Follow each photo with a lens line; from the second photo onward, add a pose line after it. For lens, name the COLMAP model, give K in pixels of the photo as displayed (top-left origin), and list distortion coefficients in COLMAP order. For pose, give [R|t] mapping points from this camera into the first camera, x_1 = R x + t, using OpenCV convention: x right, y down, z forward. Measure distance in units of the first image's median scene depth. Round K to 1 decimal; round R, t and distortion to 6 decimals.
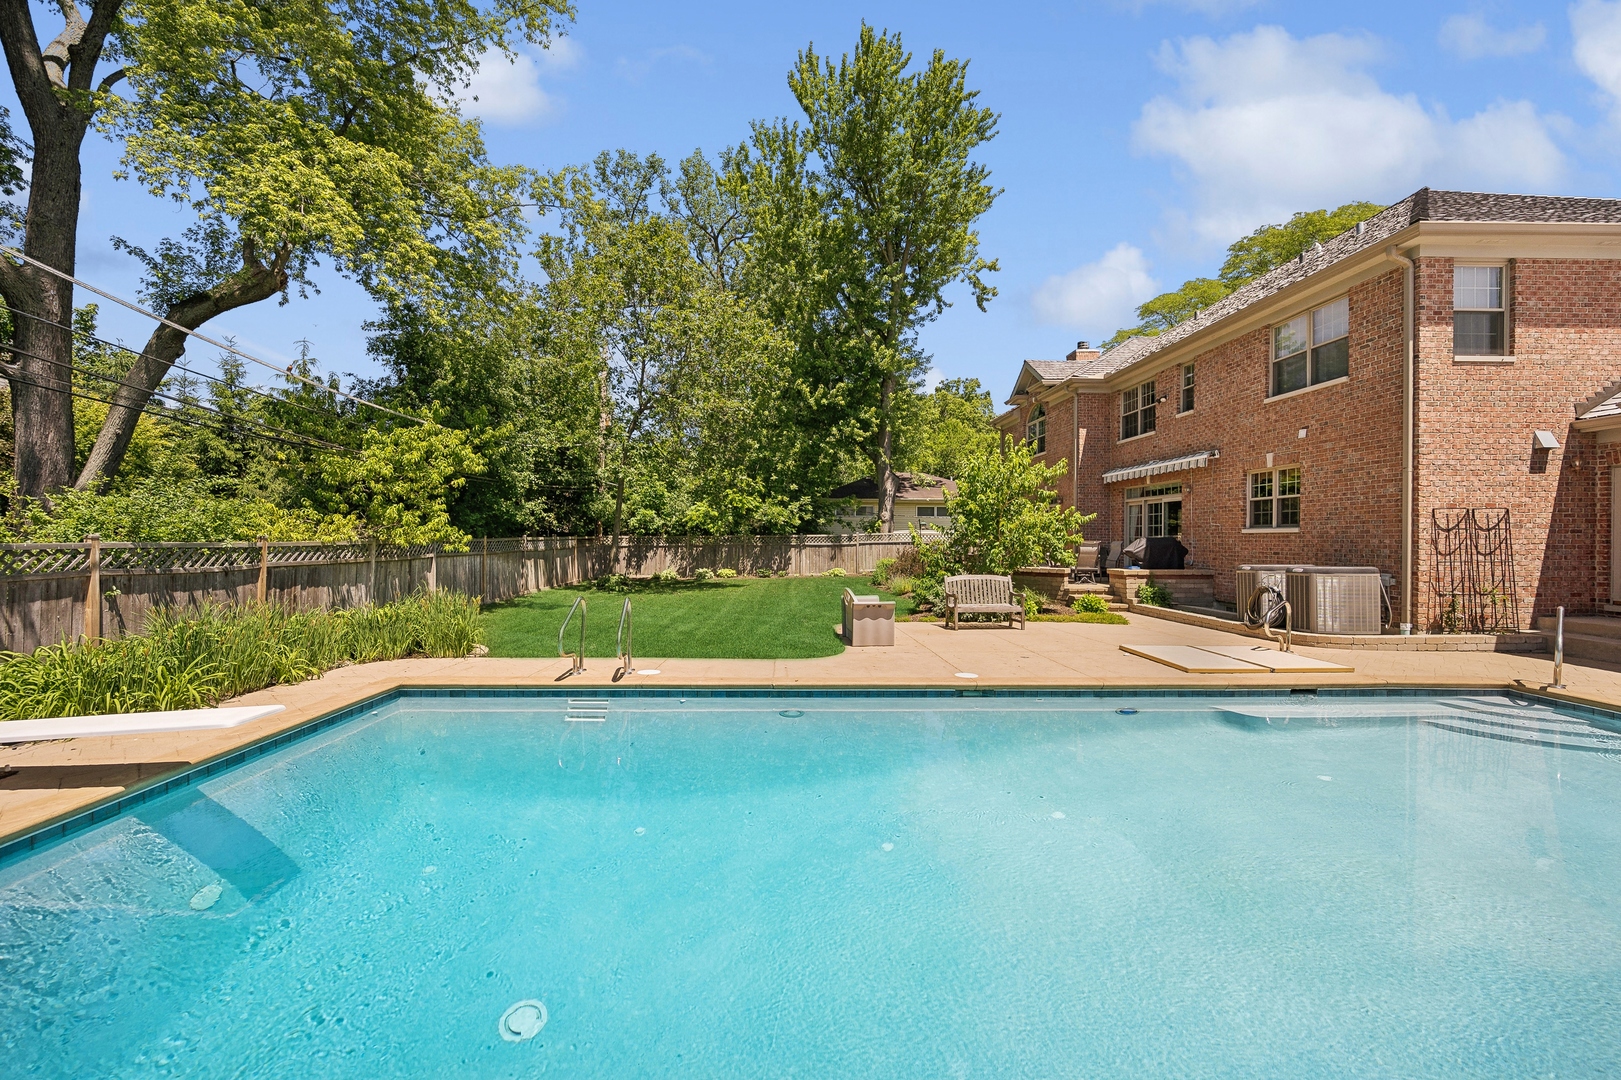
lens RADIAL K [[648.5, 0, 804.0], [0, 648.5, 542.0], [0, 0, 1]] dist [-0.003402, -0.000140]
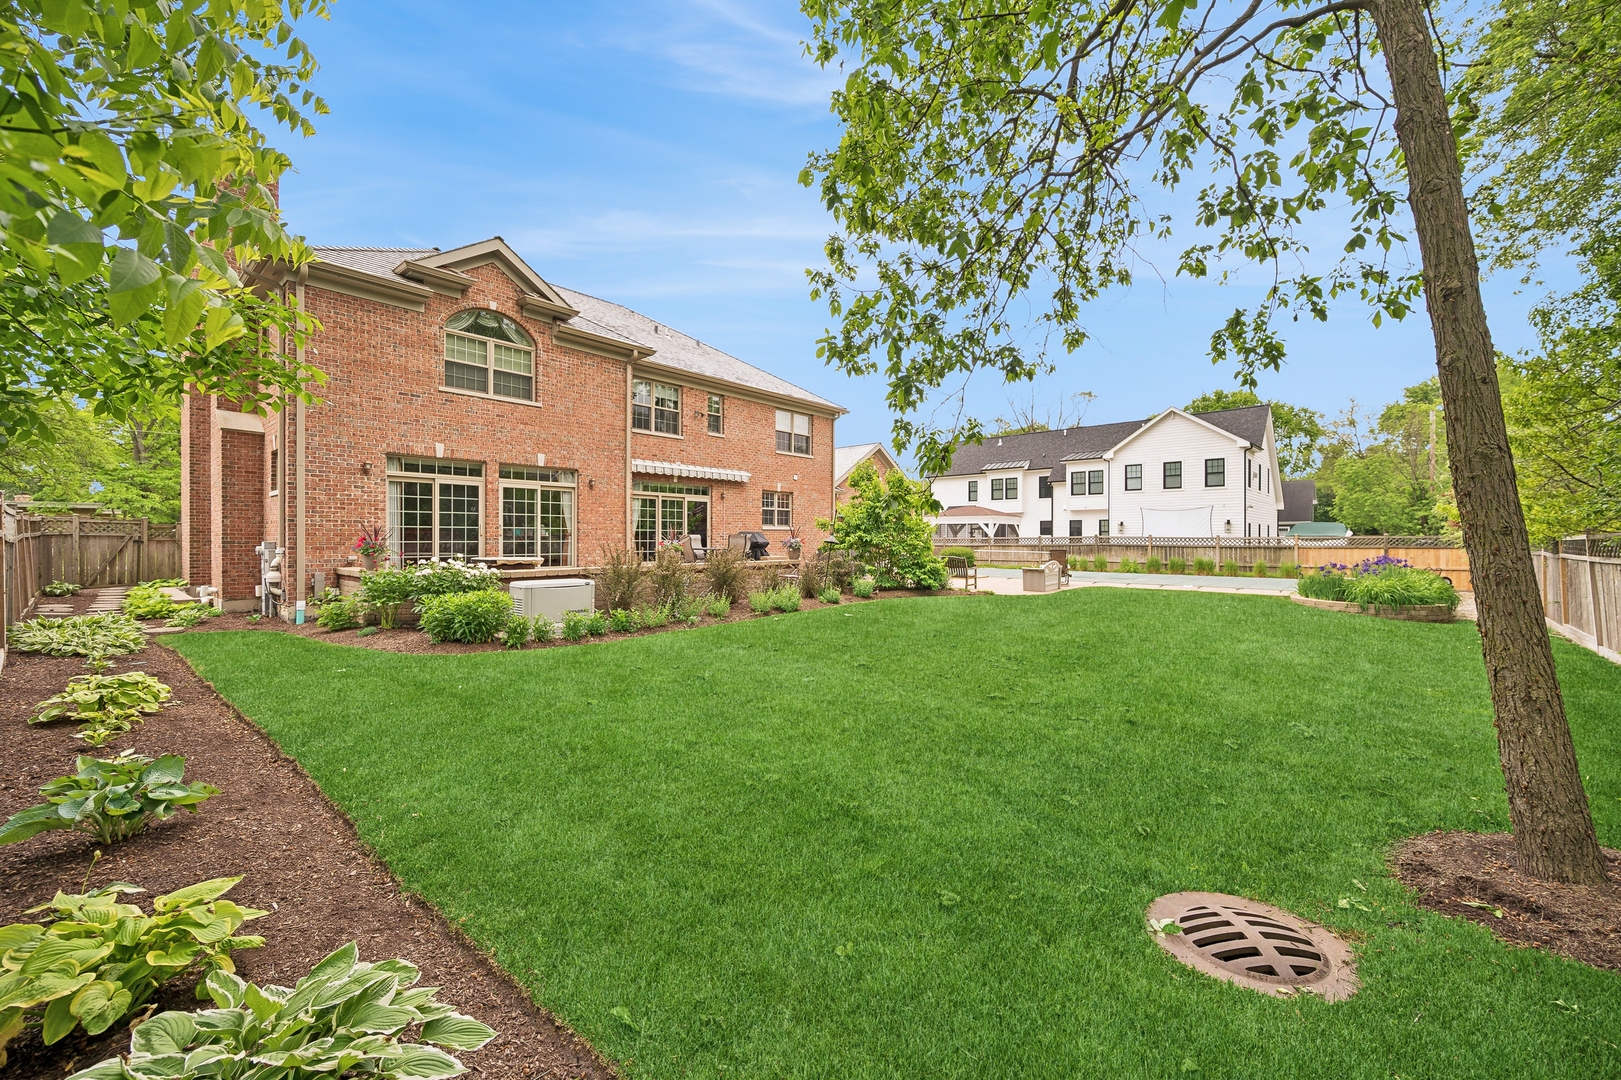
lens RADIAL K [[648.5, 0, 807.4], [0, 648.5, 536.9], [0, 0, 1]] dist [-0.003402, -0.000140]
pose [[-0.729814, -0.013244, 0.683517, -0.421124], [-0.008324, 0.999910, 0.010487, -0.010541], [-0.683595, 0.001964, -0.729859, 1.813921]]
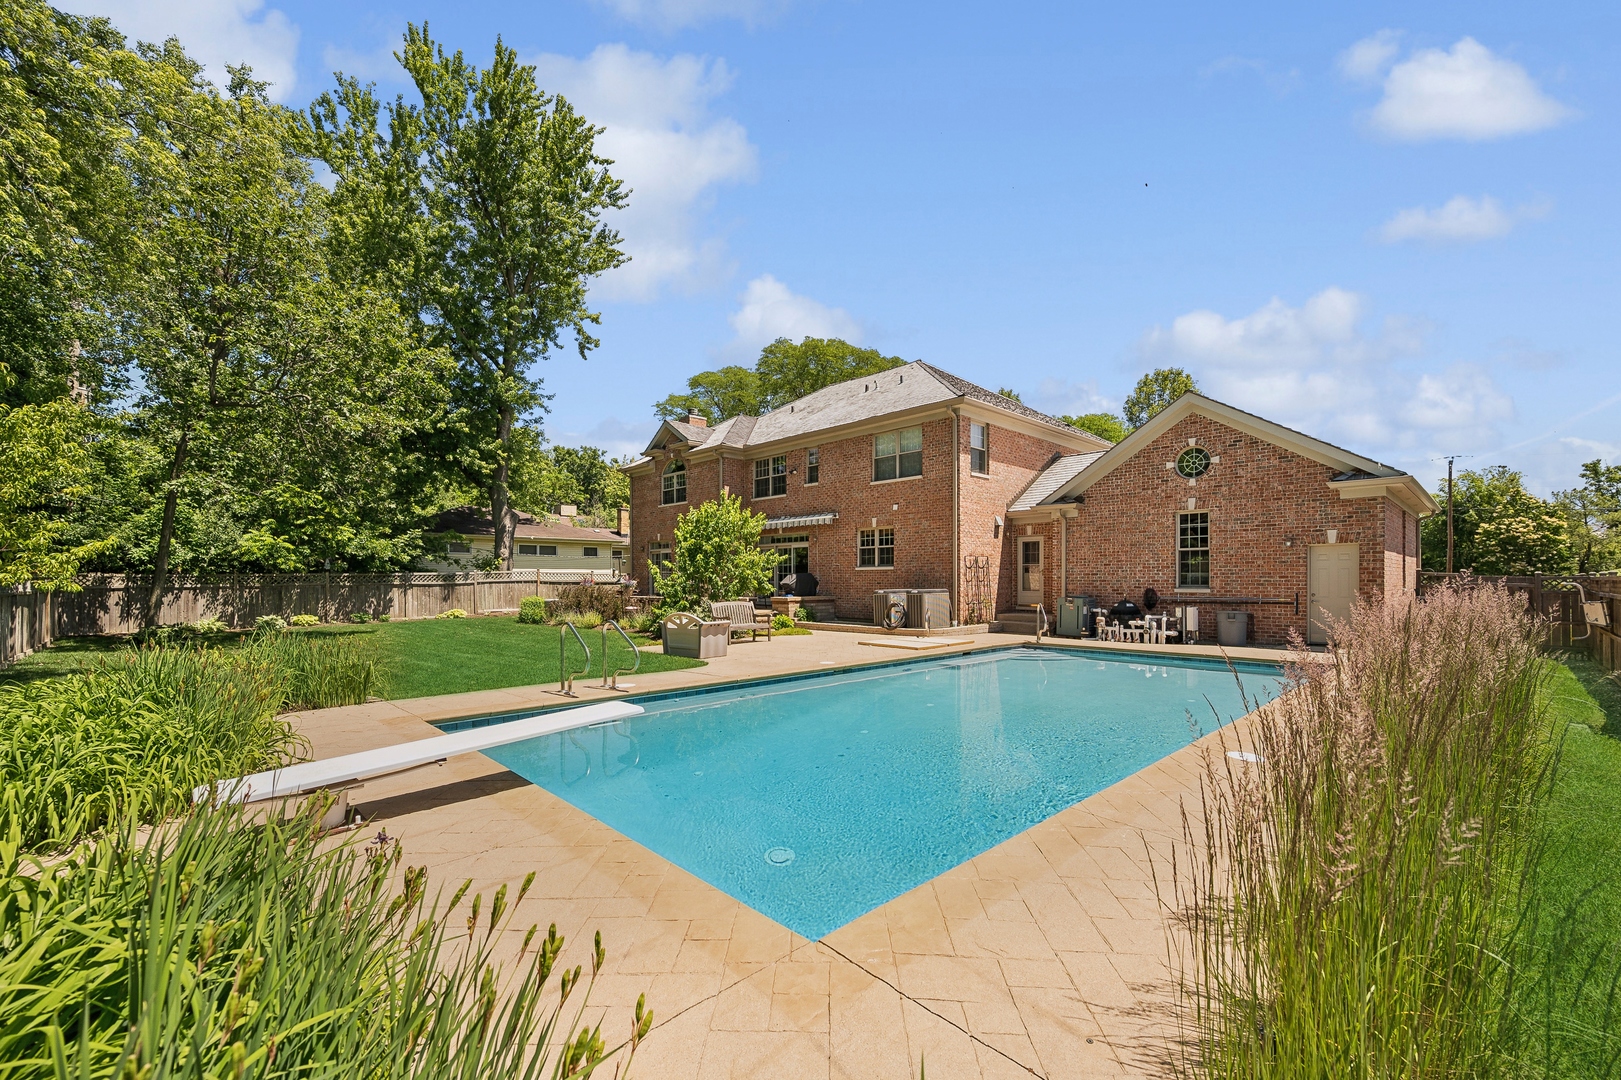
lens RADIAL K [[648.5, 0, 811.9], [0, 648.5, 583.9], [0, 0, 1]] dist [-0.003402, -0.000140]
pose [[0.741309, -0.009154, 0.671102, -0.347078], [0.008535, 0.999955, 0.004213, 0.009491], [-0.671110, 0.002605, 0.741353, -0.031959]]
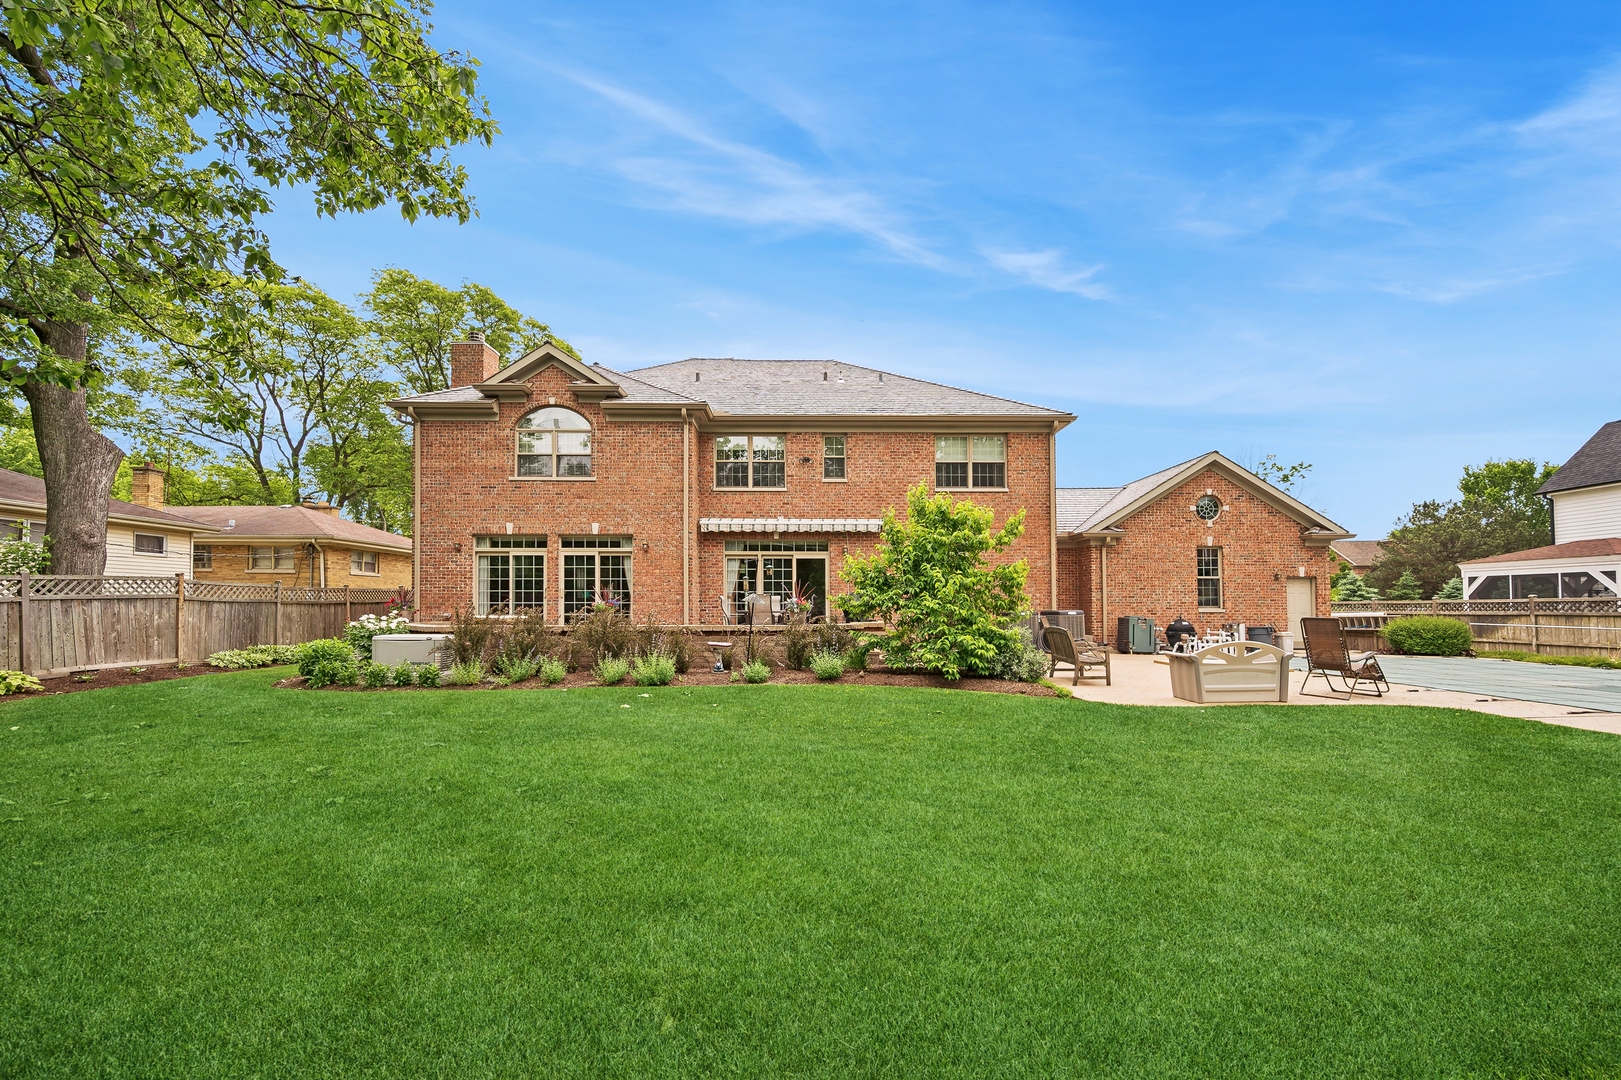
lens RADIAL K [[648.5, 0, 785.2], [0, 648.5, 595.2], [0, 0, 1]] dist [-0.003402, -0.000140]
pose [[0.043173, 0.001306, 0.999067, -0.518192], [0.002785, 0.999995, -0.001427, -0.000287], [-0.999064, 0.002844, 0.043169, 1.038498]]
